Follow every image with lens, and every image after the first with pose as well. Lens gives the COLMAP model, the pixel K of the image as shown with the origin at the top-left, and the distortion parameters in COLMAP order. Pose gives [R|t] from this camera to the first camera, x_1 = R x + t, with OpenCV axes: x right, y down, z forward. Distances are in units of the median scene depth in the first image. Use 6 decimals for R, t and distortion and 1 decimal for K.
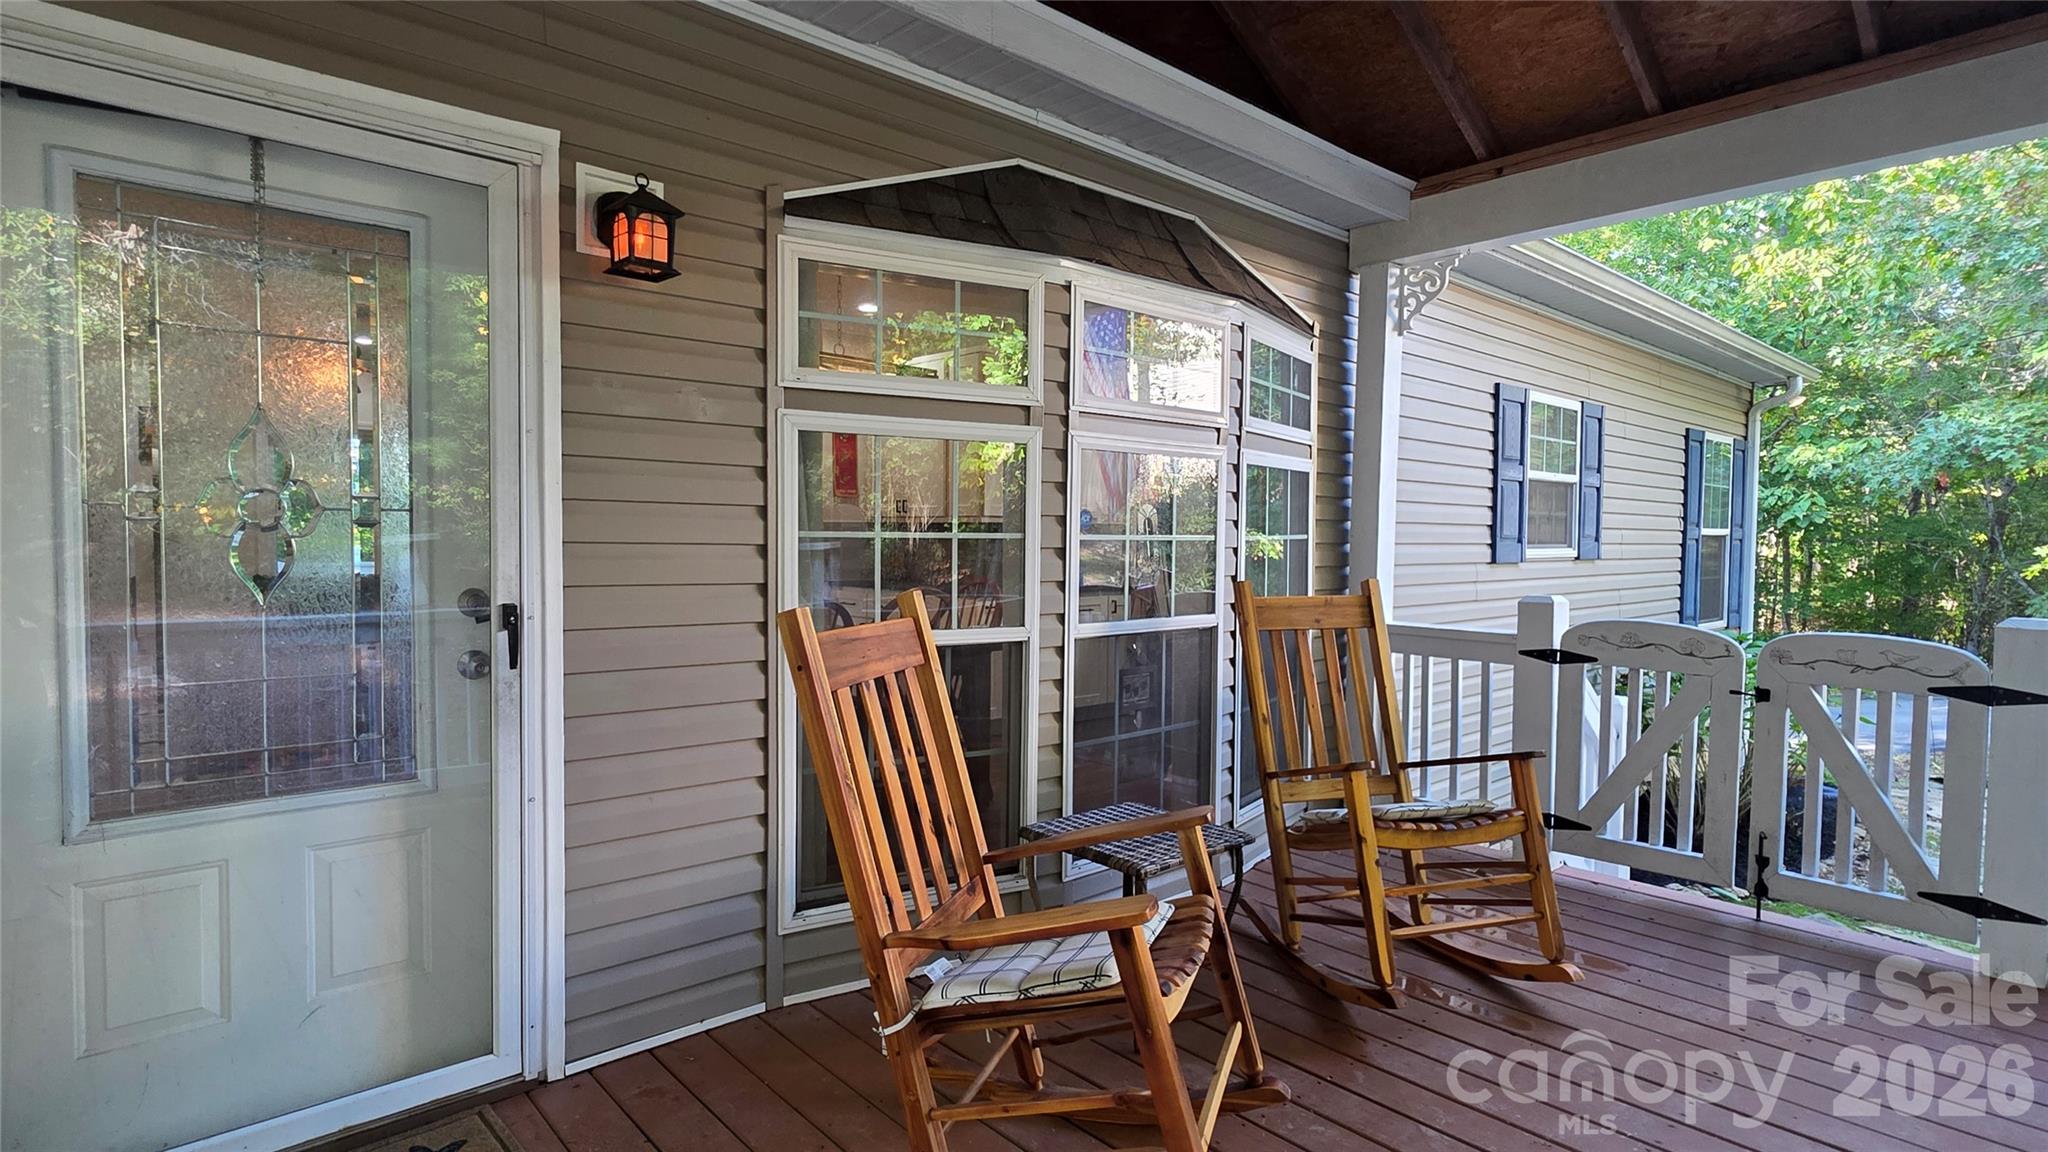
lens RADIAL K [[1032.9, 0, 1024.0], [0, 1032.9, 576.0], [0, 0, 1]] dist [-0.002507, 0.000657]
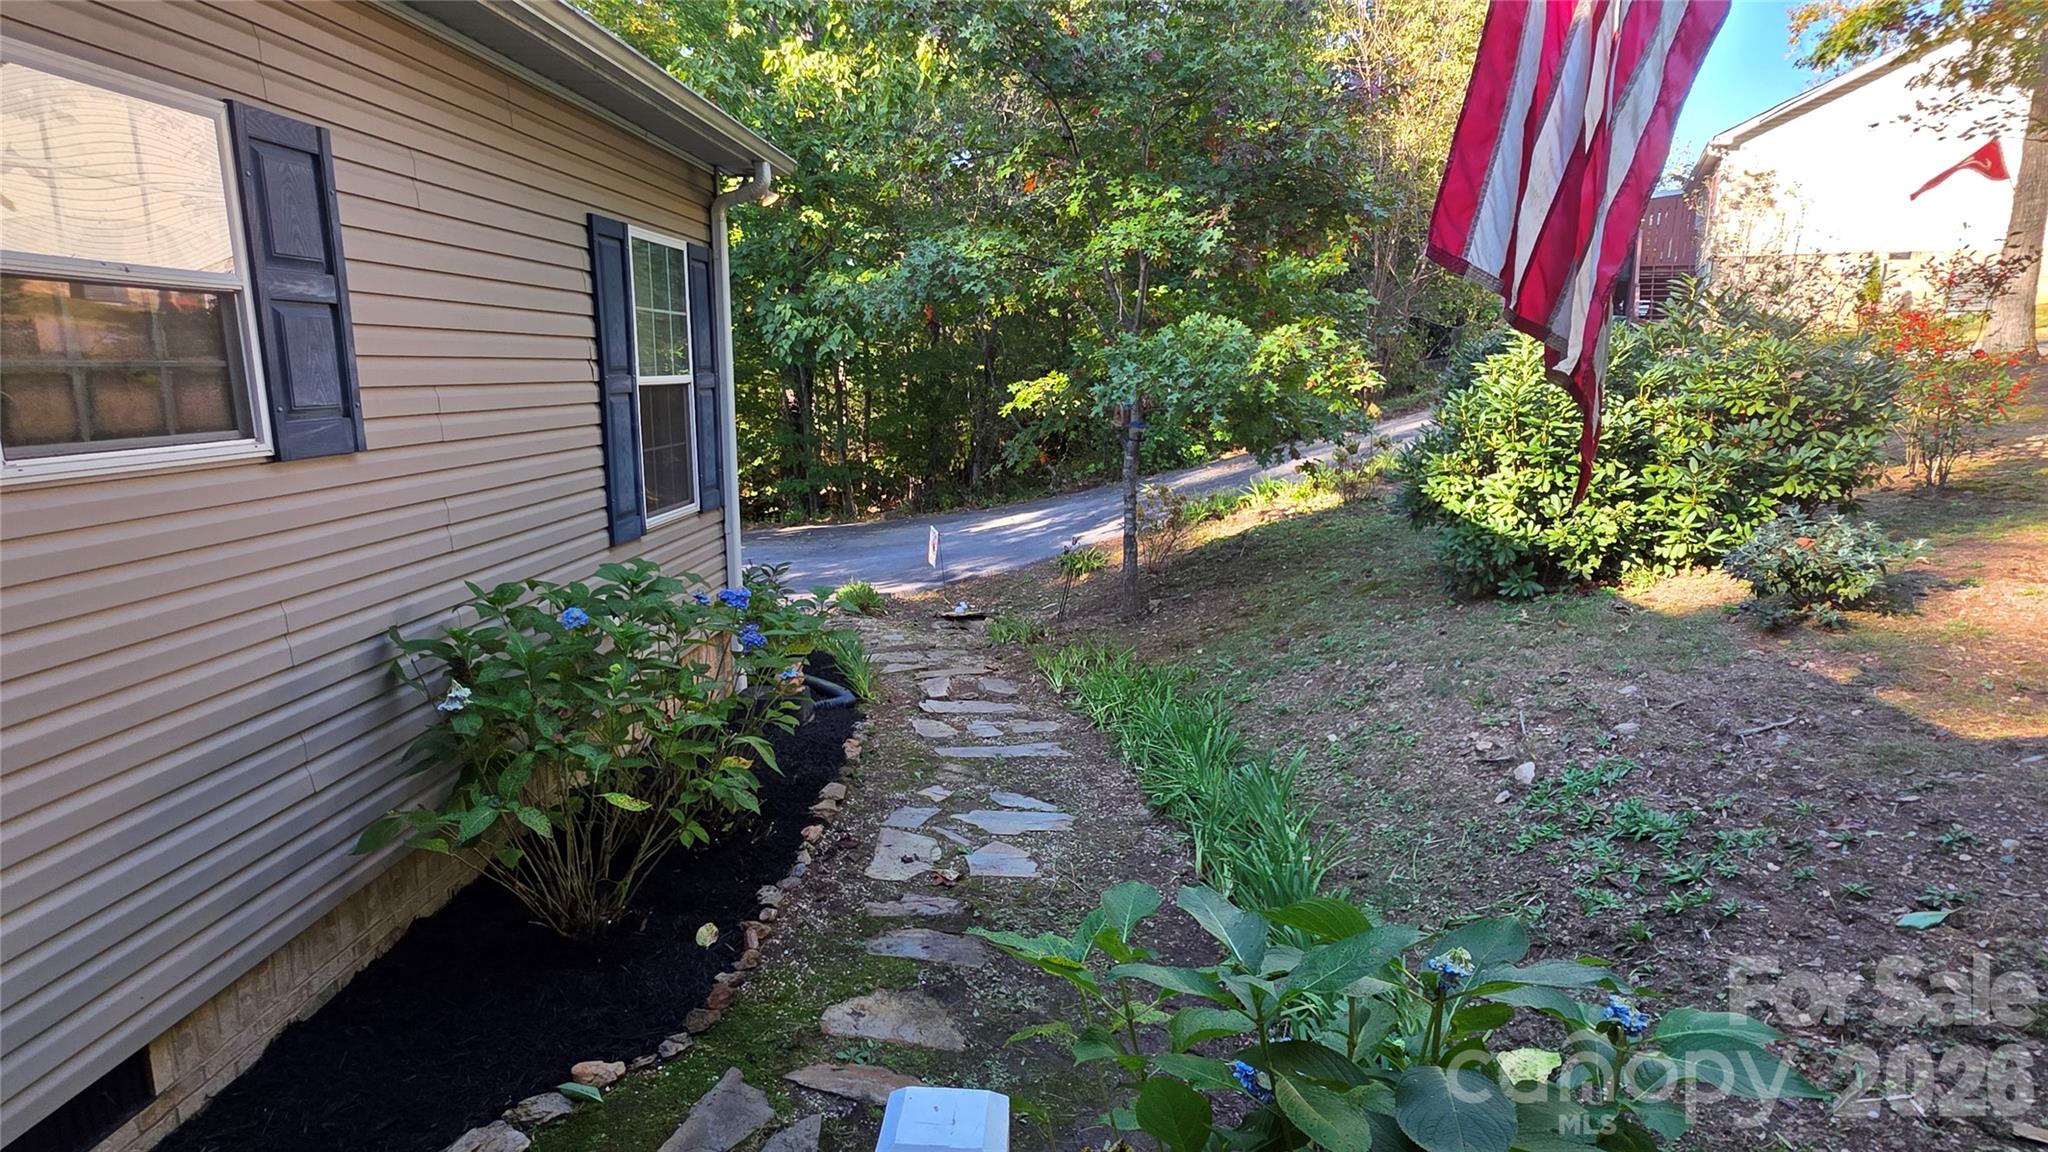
lens RADIAL K [[1032.9, 0, 1024.0], [0, 1032.9, 576.0], [0, 0, 1]] dist [-0.002507, 0.000657]
pose [[0.710761, -0.139974, 0.689366, 0.325846], [0.021234, 0.983825, 0.177871, -0.029603], [-0.703113, -0.111786, 0.702236, 0.313033]]
